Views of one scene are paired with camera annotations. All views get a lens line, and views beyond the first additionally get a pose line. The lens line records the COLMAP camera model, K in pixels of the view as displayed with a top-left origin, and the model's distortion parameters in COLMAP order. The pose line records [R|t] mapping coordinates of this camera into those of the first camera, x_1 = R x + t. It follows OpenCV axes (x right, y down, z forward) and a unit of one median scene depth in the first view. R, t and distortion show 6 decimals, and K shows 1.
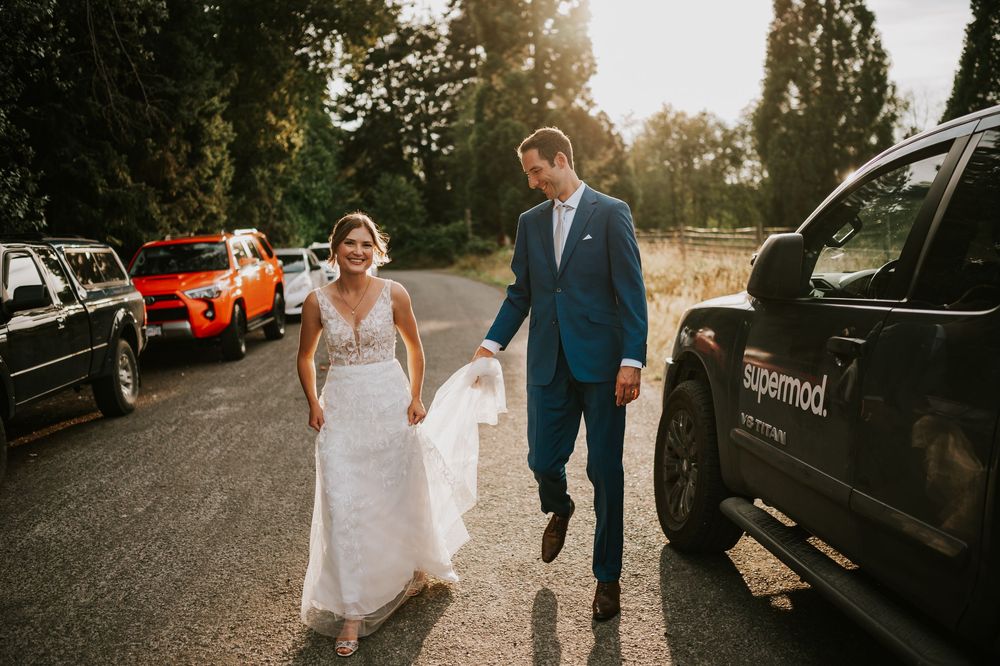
lens RADIAL K [[1020.6, 0, 503.7], [0, 1020.6, 332.7], [0, 0, 1]] dist [-0.036260, 0.000000]
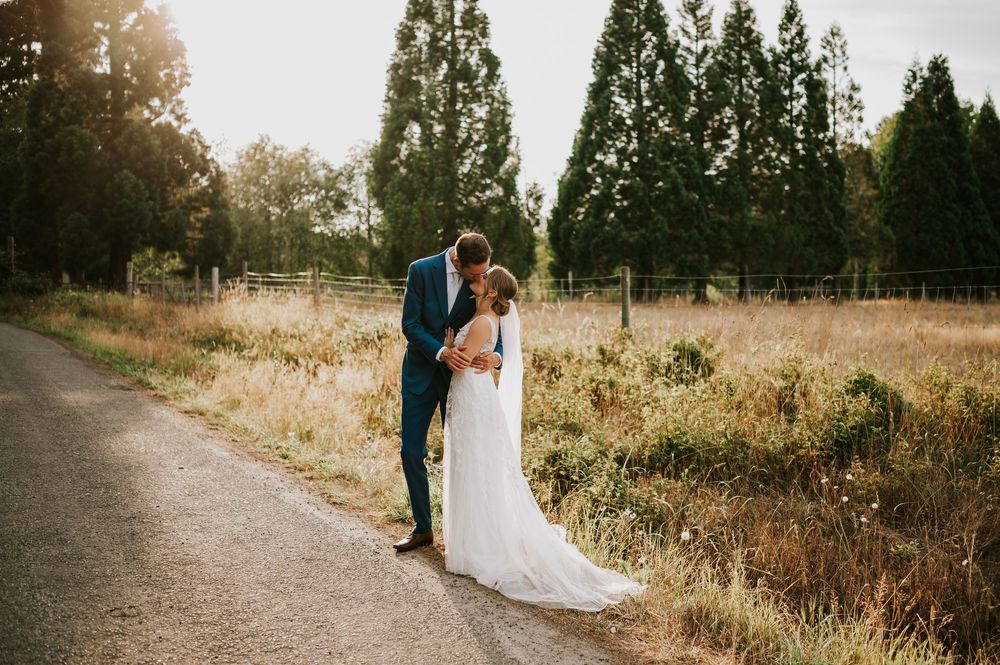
lens RADIAL K [[1020.6, 0, 517.8], [0, 1020.6, 329.9], [0, 0, 1]] dist [-0.036260, 0.000000]
pose [[0.904201, 0.034714, 0.425694, -0.012794], [-0.011744, 0.998336, -0.056465, -0.010487], [-0.426946, 0.046056, 0.903104, 0.145597]]
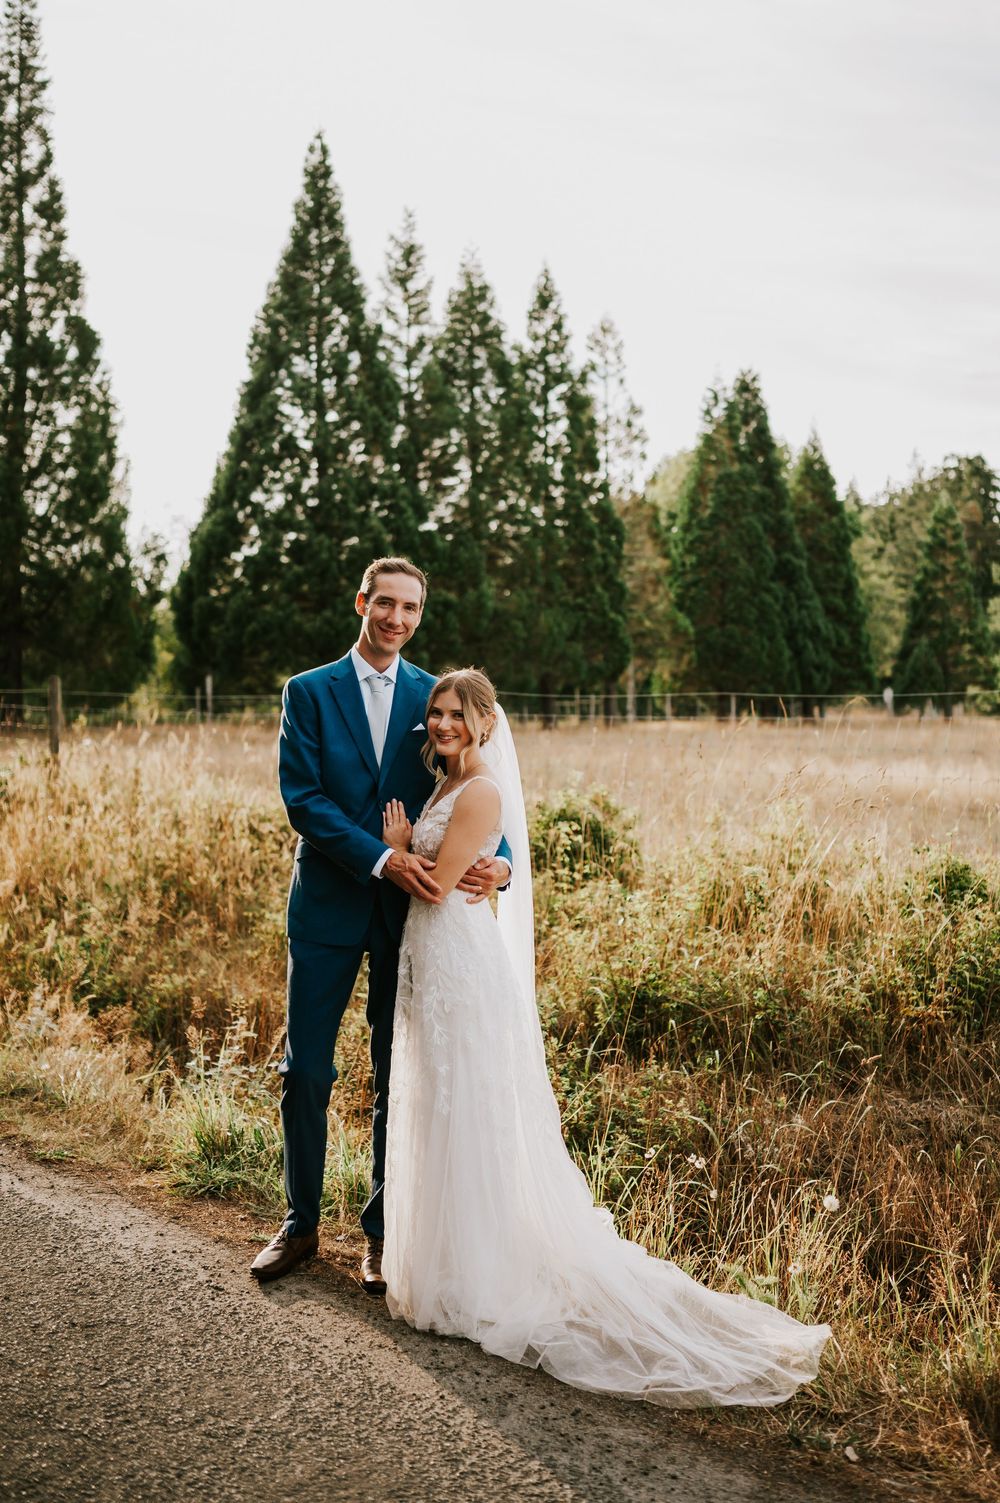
lens RADIAL K [[1533.9, 0, 492.5], [0, 1533.9, 651.6], [0, 0, 1]] dist [-0.036260, 0.000000]
pose [[0.754578, 0.076888, 0.651690, -0.024802], [0.010136, 0.991628, -0.128731, -0.016234], [-0.656132, 0.103743, 0.747482, 0.201090]]
